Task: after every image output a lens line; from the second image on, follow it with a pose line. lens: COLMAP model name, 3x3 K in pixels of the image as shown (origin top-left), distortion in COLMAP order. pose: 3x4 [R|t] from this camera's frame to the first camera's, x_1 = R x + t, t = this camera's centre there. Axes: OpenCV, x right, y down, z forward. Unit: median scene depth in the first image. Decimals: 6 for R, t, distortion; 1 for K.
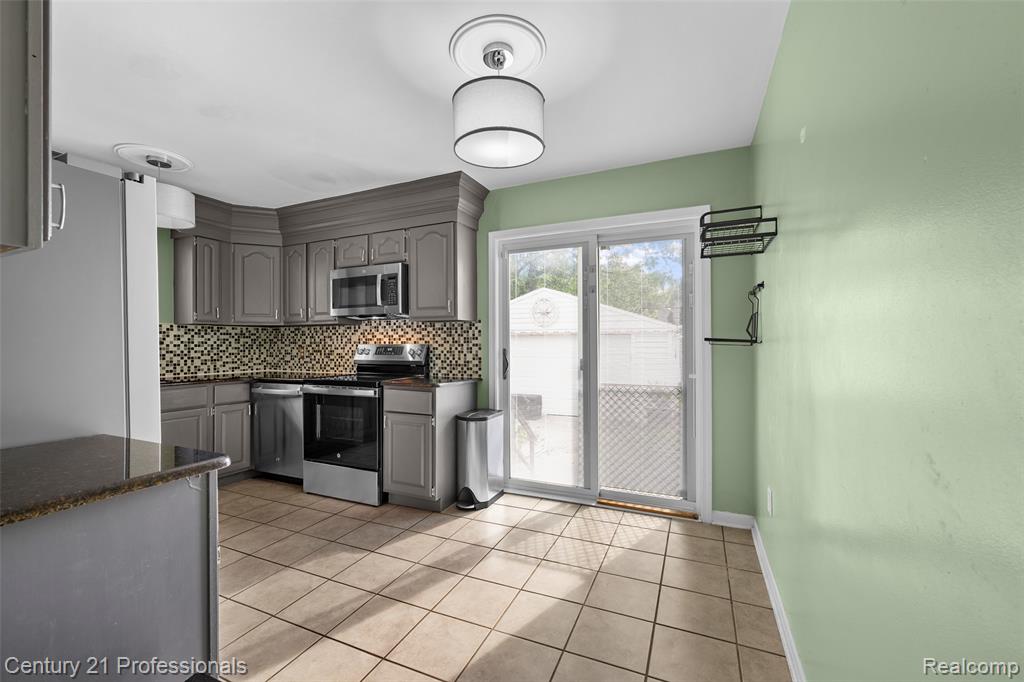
lens RADIAL K [[419.8, 0, 505.2], [0, 419.8, 345.6], [0, 0, 1]] dist [-0.003345, 0.000430]
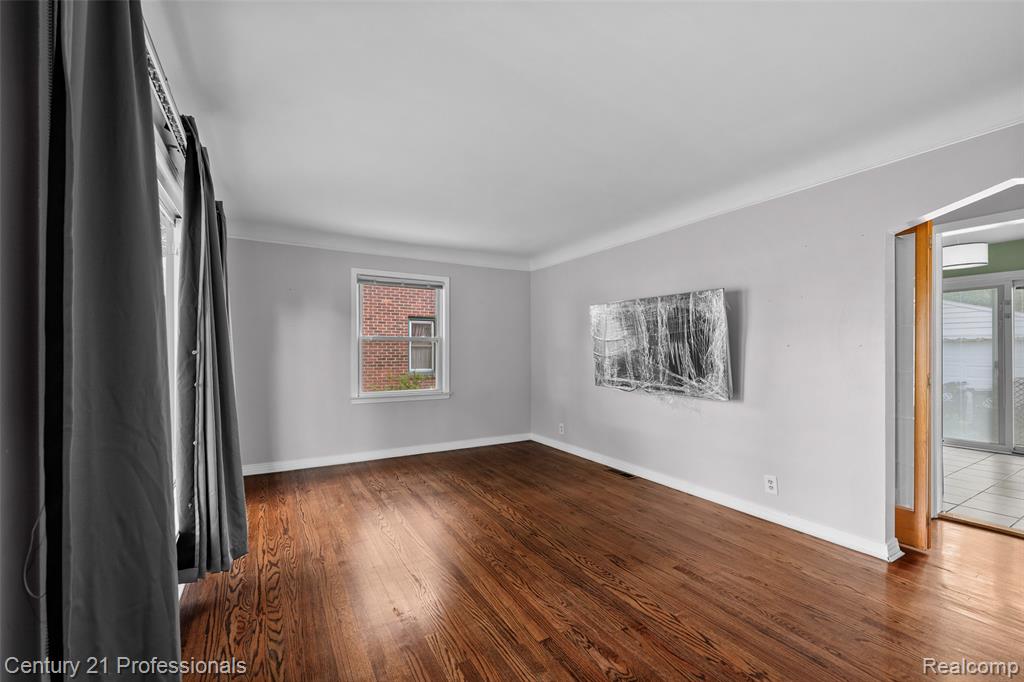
lens RADIAL K [[419.8, 0, 509.5], [0, 419.8, 351.0], [0, 0, 1]] dist [-0.003345, 0.000430]
pose [[0.823409, 0.004176, -0.567433, -0.387979], [-0.005399, 0.999985, -0.000475, 0.005600], [0.567422, 0.003454, 0.823420, -1.184820]]
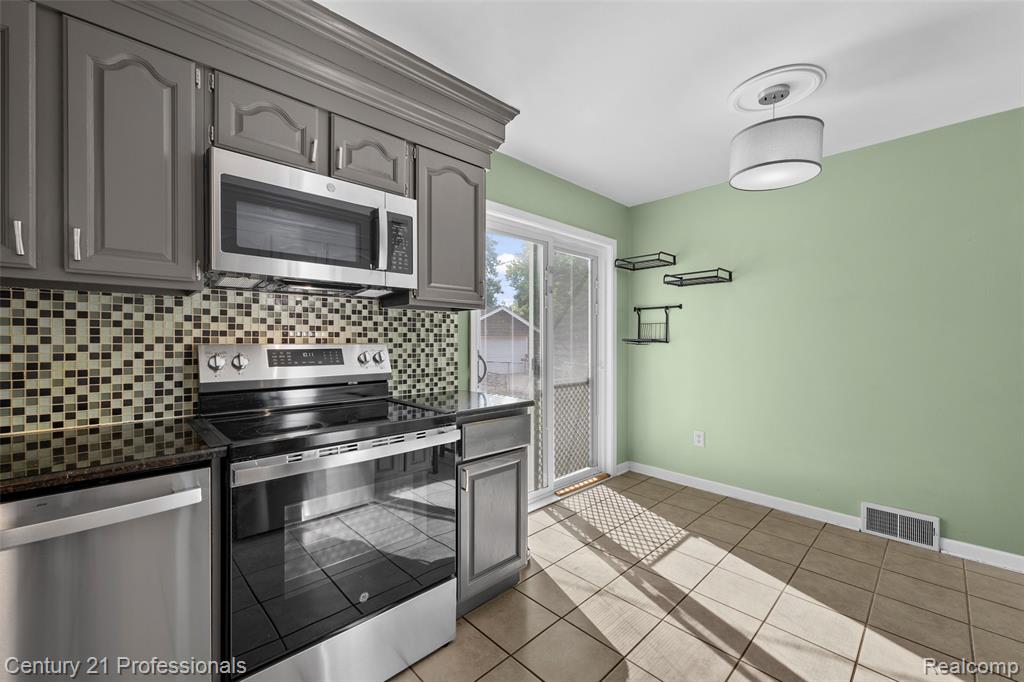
lens RADIAL K [[419.8, 0, 510.0], [0, 419.8, 342.8], [0, 0, 1]] dist [-0.003345, 0.000430]
pose [[0.363857, -0.001507, 0.931454, -0.650688], [-0.000290, 0.999998, 0.001731, -0.006008], [-0.931455, -0.000900, 0.363856, 0.602087]]
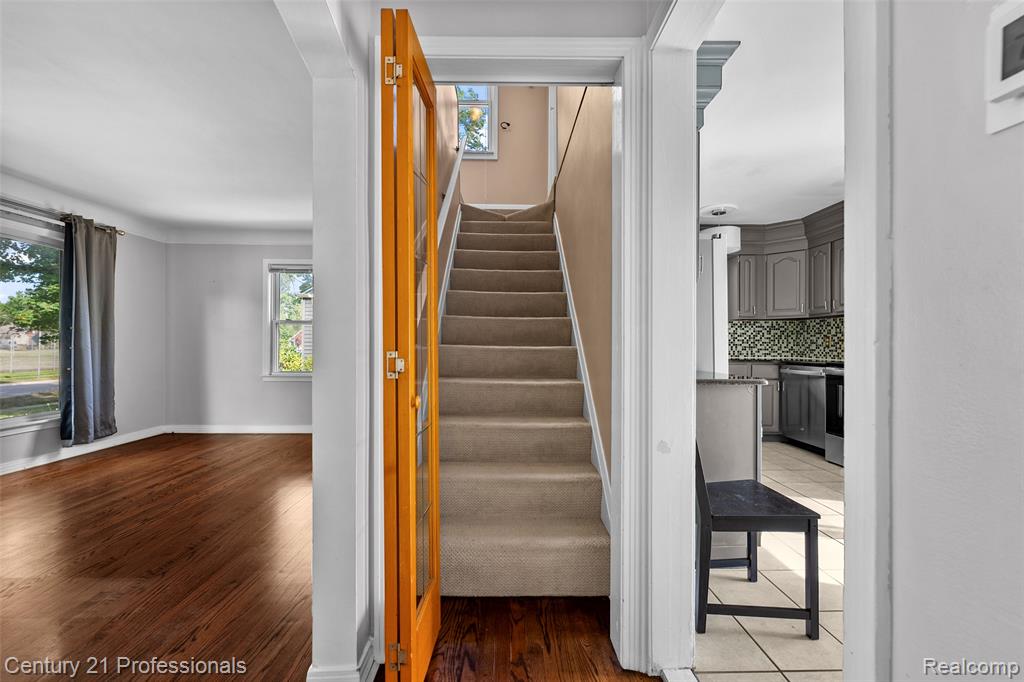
lens RADIAL K [[419.8, 0, 516.0], [0, 419.8, 342.7], [0, 0, 1]] dist [-0.003345, 0.000430]
pose [[0.447160, -0.000594, -0.894454, 0.152428], [-0.009693, 0.999938, -0.005510, 0.038104], [0.894402, 0.011134, 0.447126, -0.250559]]
